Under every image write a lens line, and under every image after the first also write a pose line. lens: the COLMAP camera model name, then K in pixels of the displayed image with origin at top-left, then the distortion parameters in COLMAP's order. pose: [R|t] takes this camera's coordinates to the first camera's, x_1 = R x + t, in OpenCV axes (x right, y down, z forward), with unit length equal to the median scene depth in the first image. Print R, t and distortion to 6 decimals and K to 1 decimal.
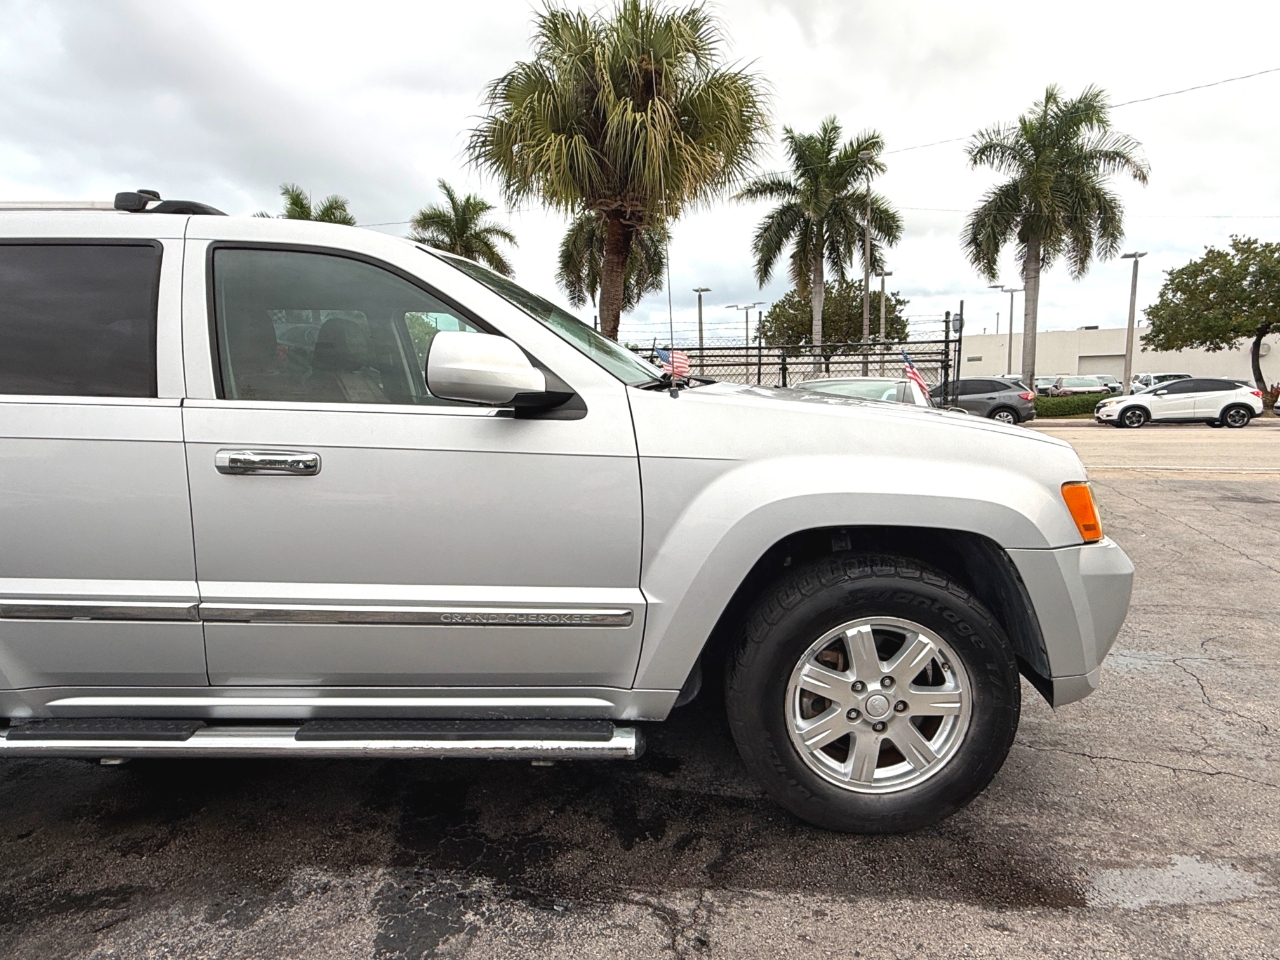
lens RADIAL K [[724.7, 0, 642.0], [0, 724.7, 482.6], [0, 0, 1]] dist [0.001902, -0.000168]
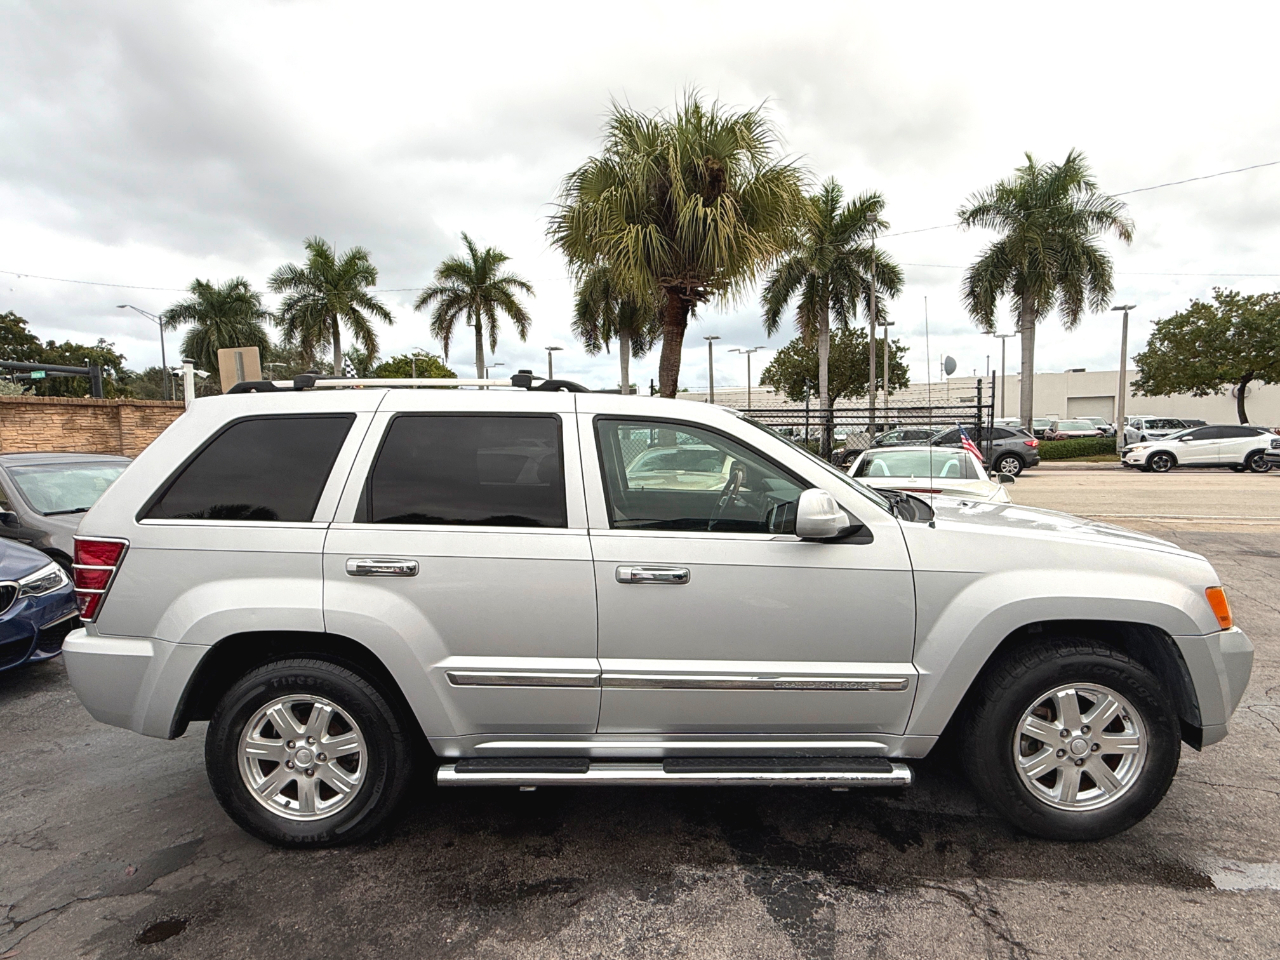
lens RADIAL K [[712.2, 0, 641.0], [0, 712.2, 485.4], [0, 0, 1]] dist [0.004088, -0.002280]
pose [[0.999982, -0.000546, 0.006048, -0.108533], [0.000813, 0.999018, -0.044304, -0.028084], [-0.006018, 0.044308, 0.999000, -0.080944]]
